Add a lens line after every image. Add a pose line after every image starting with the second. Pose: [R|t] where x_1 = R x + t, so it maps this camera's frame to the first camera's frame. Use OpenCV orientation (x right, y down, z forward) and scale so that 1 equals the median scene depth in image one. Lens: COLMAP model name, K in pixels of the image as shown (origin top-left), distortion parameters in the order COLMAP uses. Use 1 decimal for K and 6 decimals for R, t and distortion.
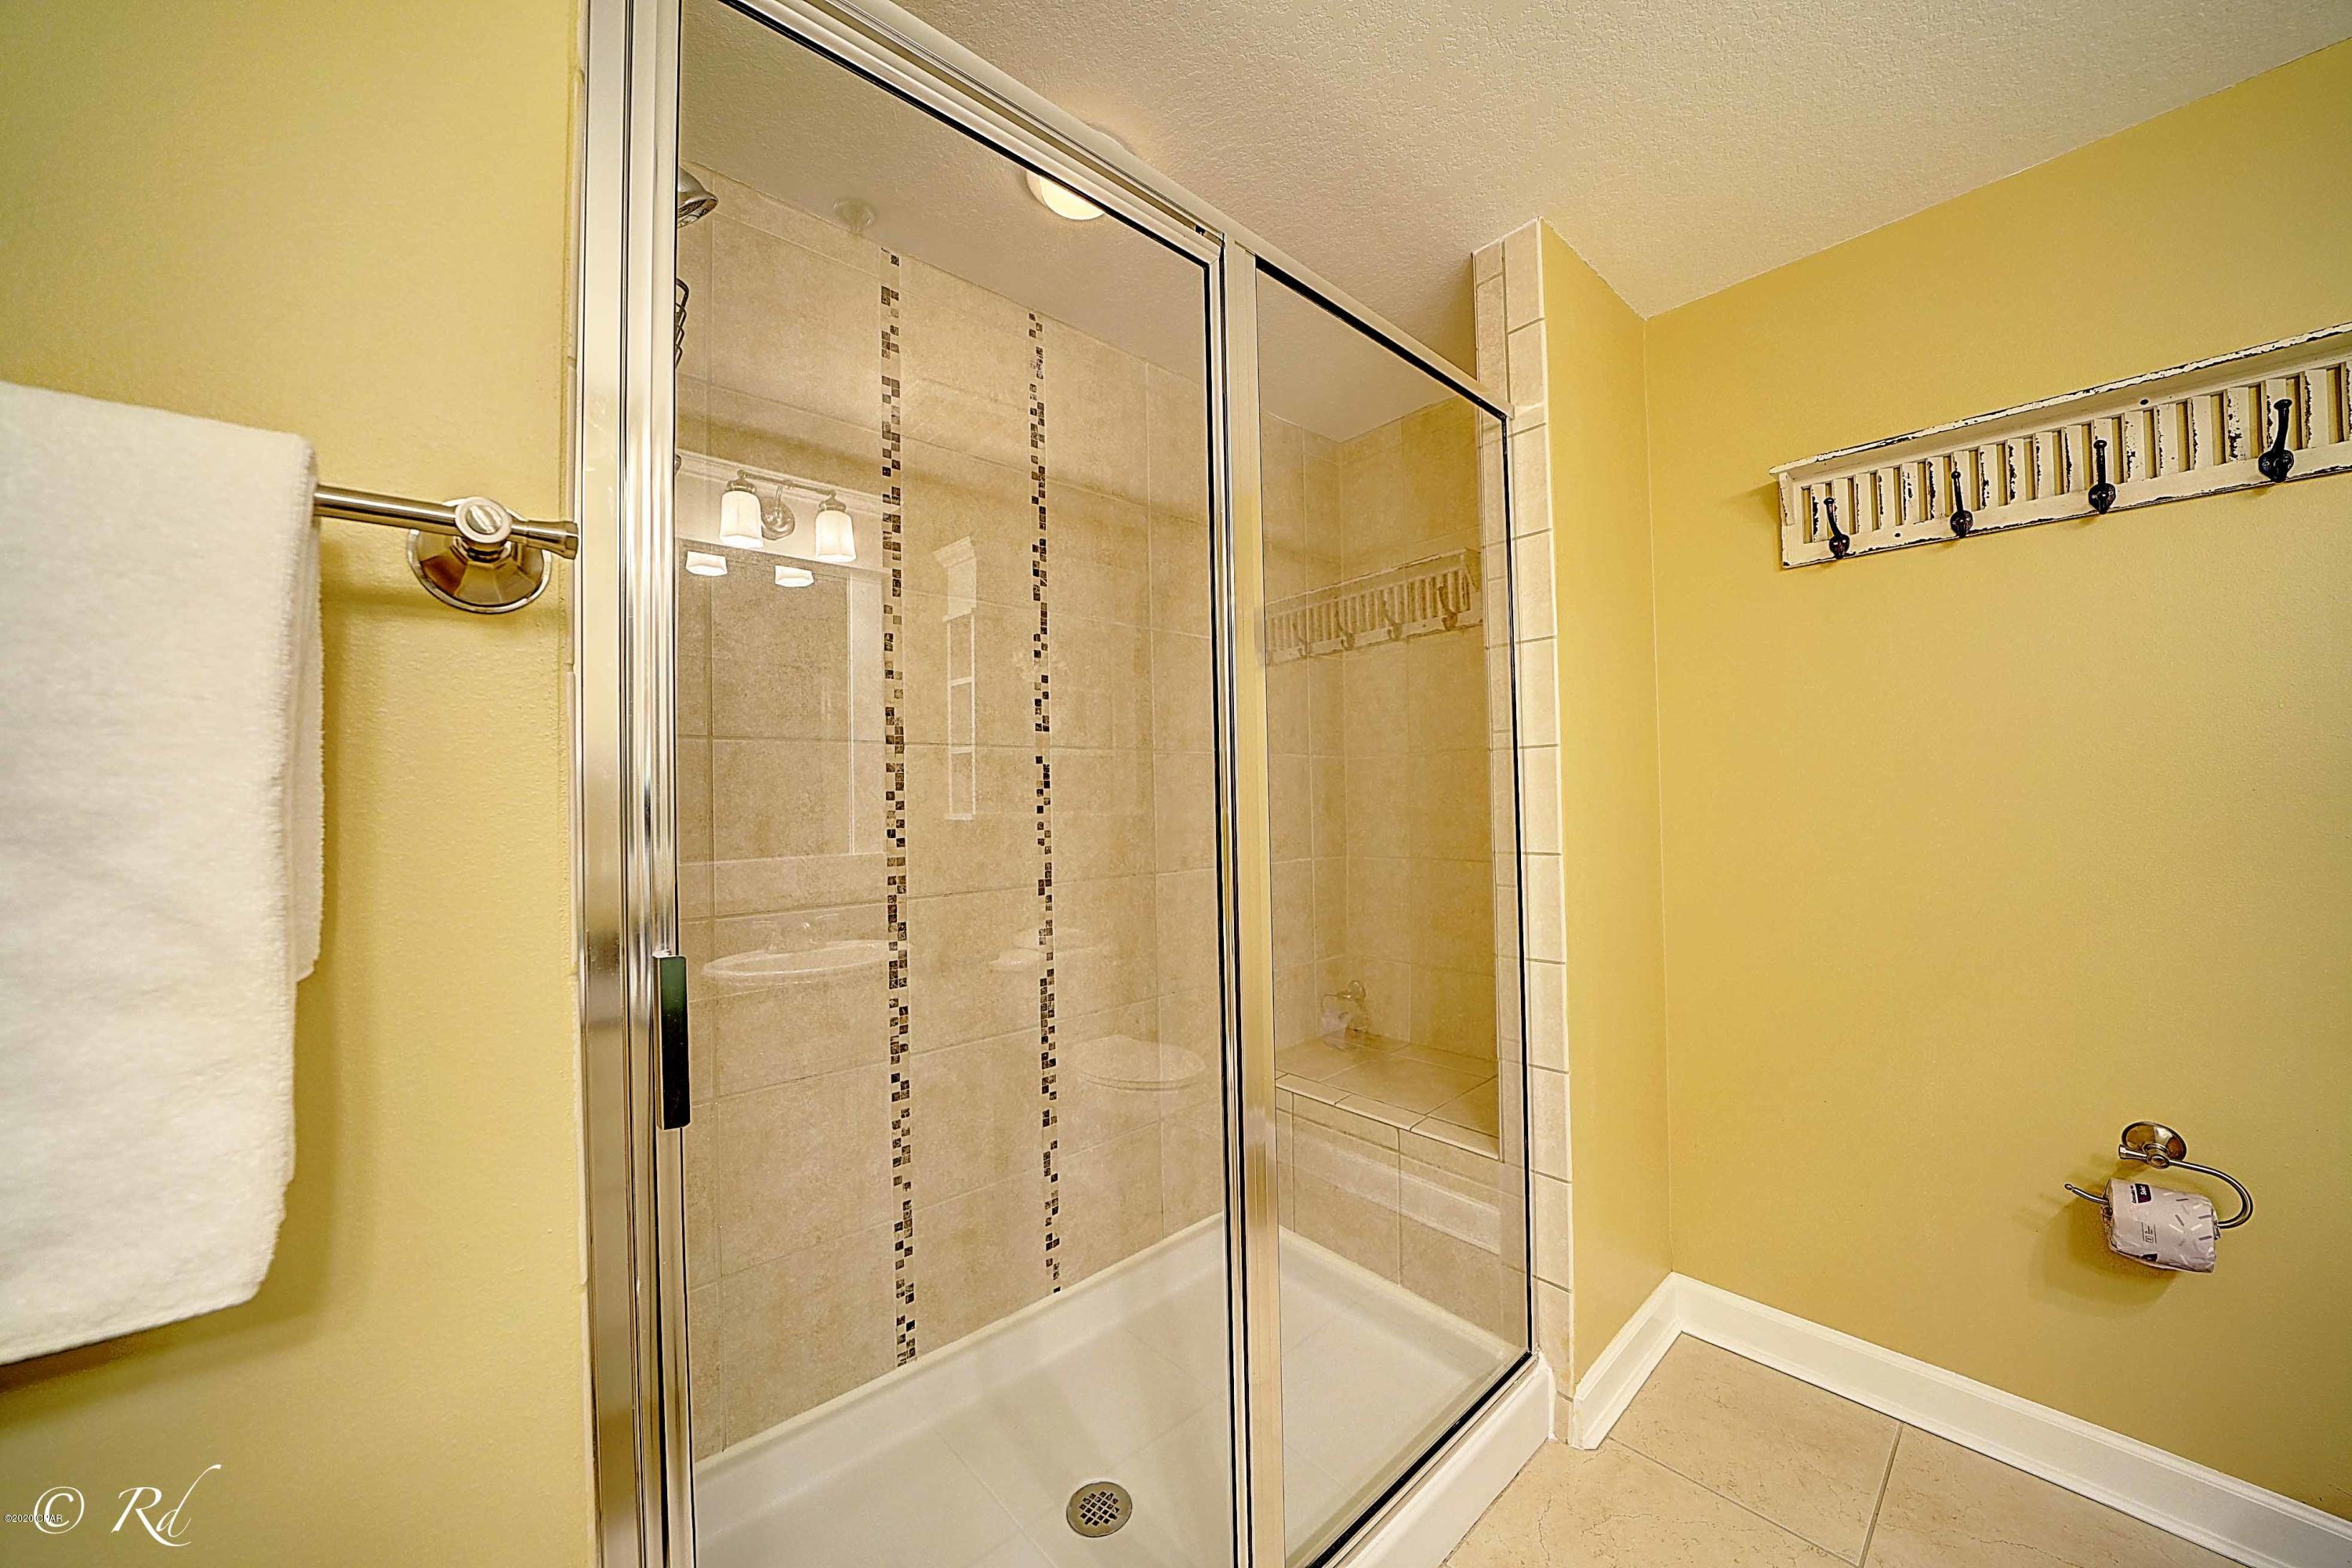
lens RADIAL K [[815.1, 0, 1177.3], [0, 815.1, 784.2], [0, 0, 1]] dist [-0.028472, 0.003634]
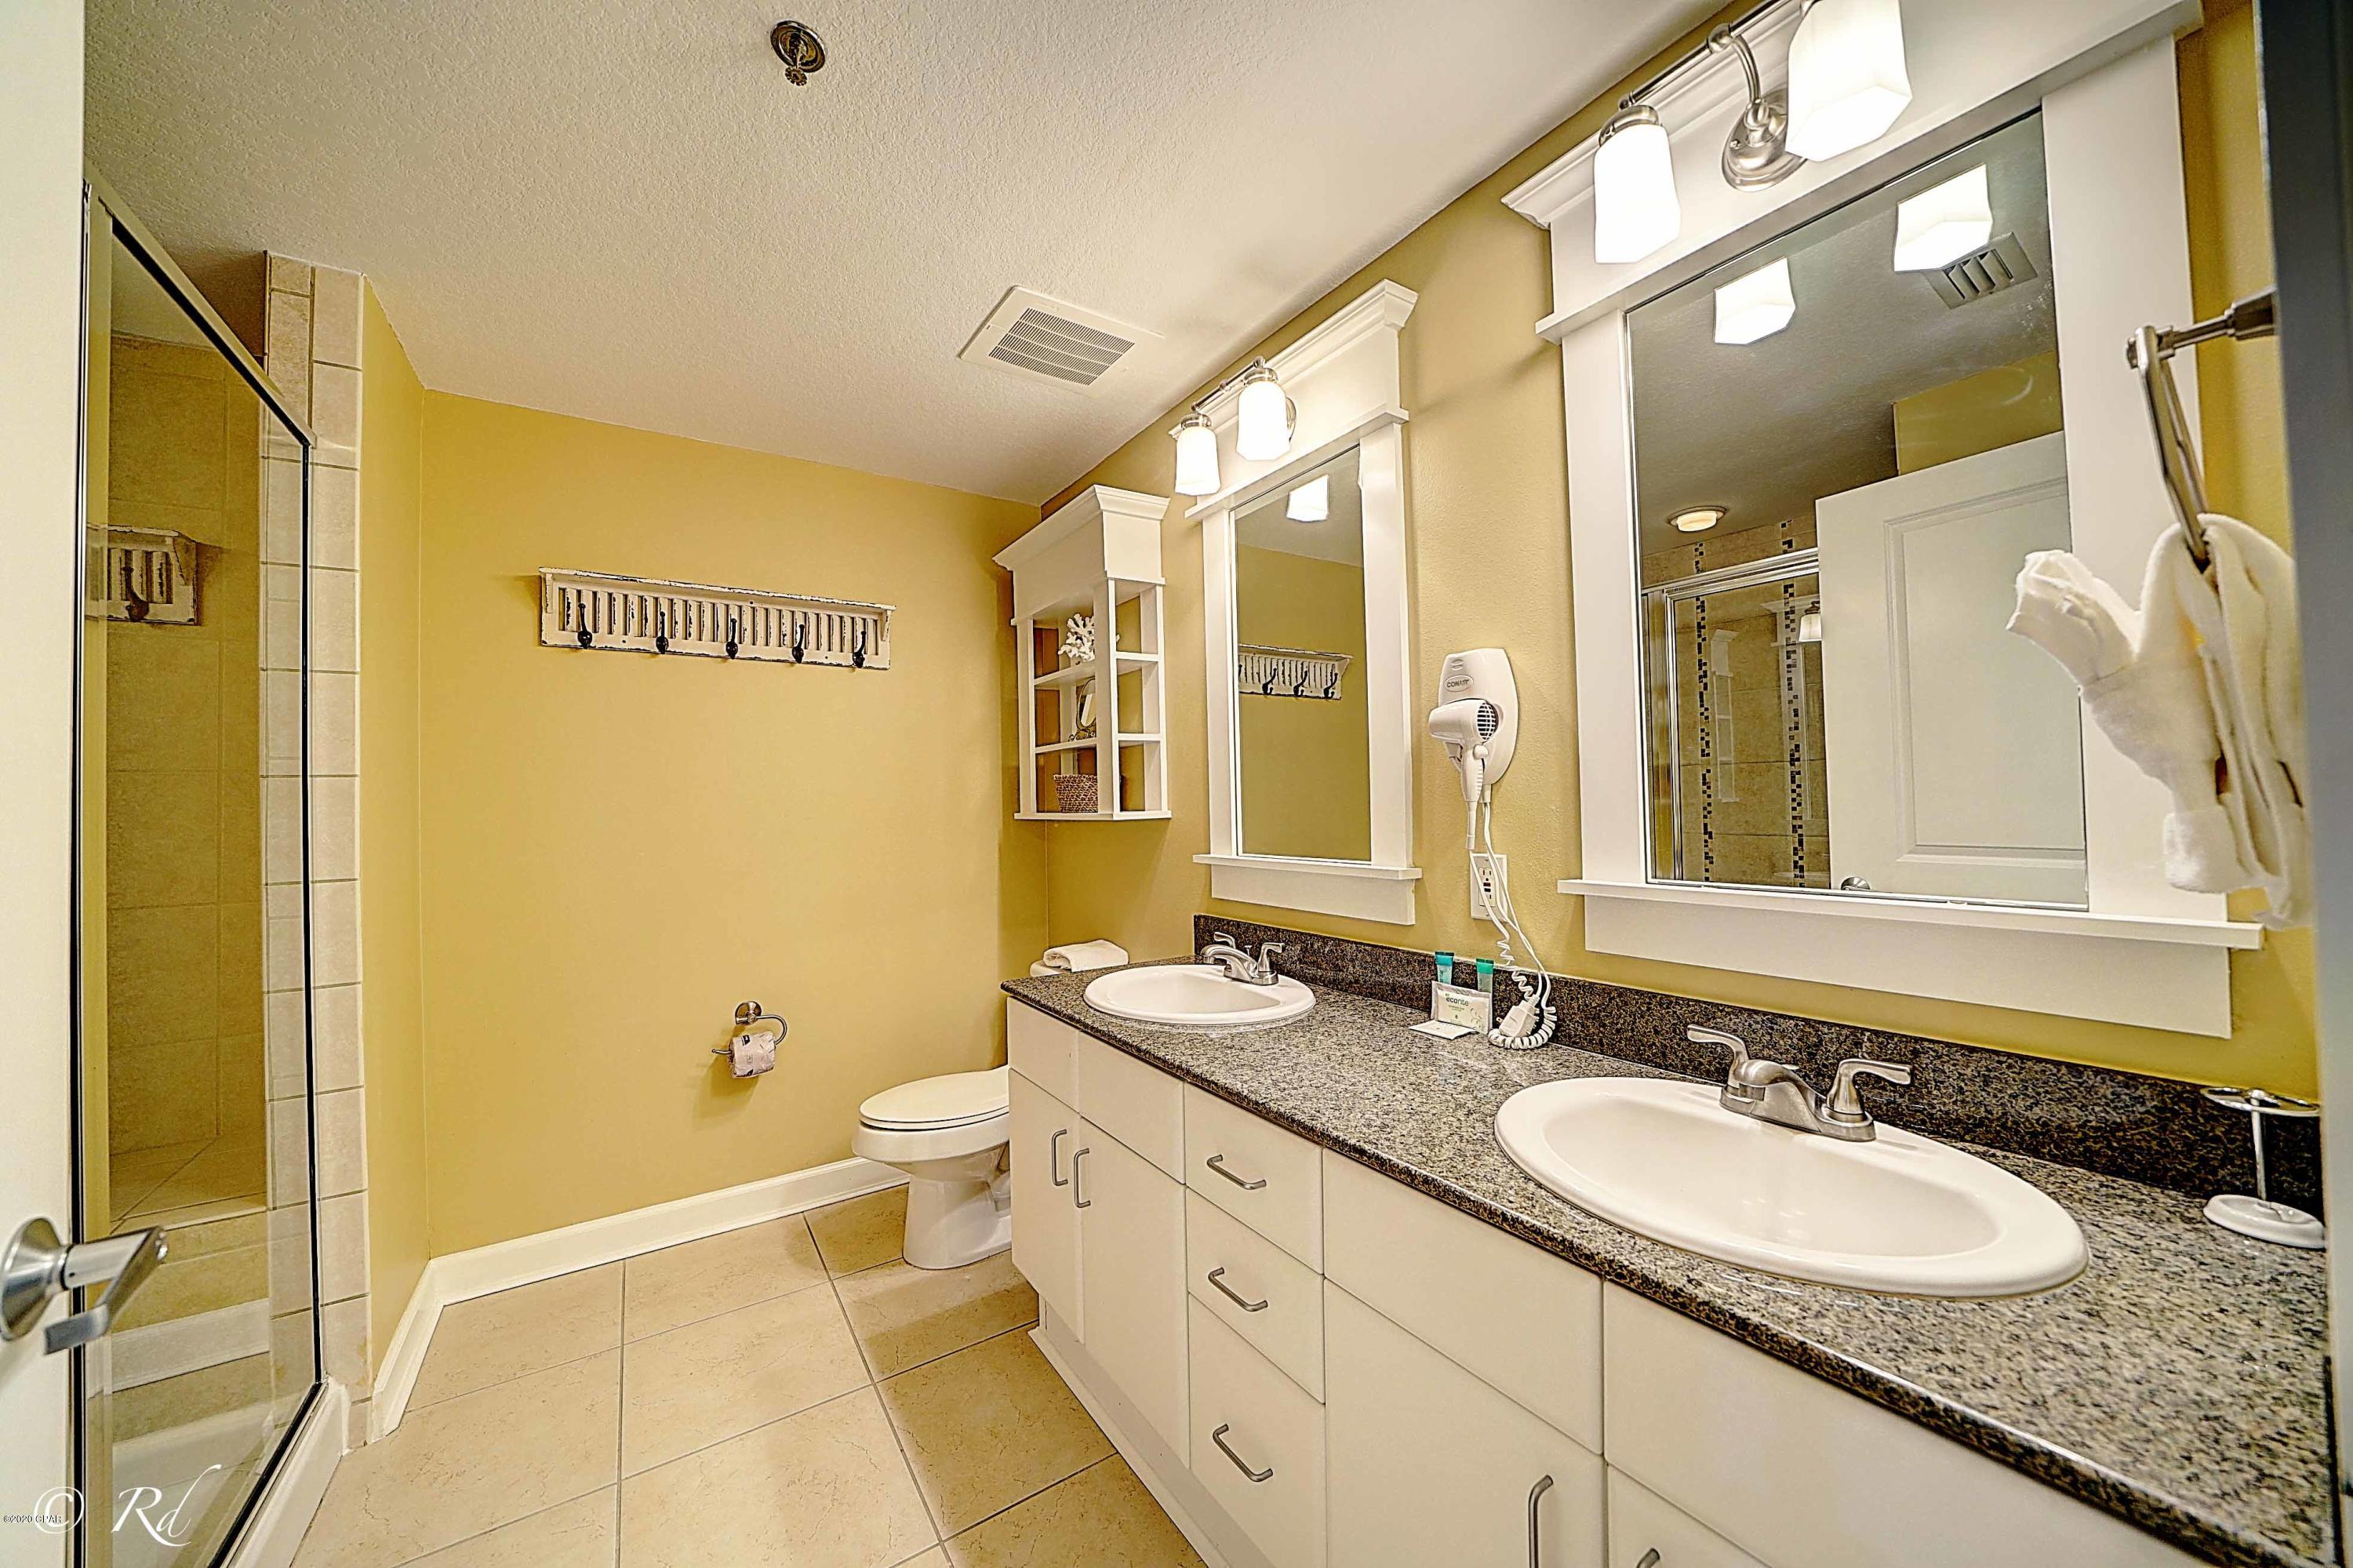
lens RADIAL K [[815.5, 0, 1173.7], [0, 815.5, 789.3], [0, 0, 1]] dist [-0.028472, 0.003634]
pose [[0.136866, 0.028304, 0.990185, -0.406059], [-0.001375, 0.999596, -0.028383, -0.003778], [-0.990589, 0.002523, 0.136850, -0.193447]]
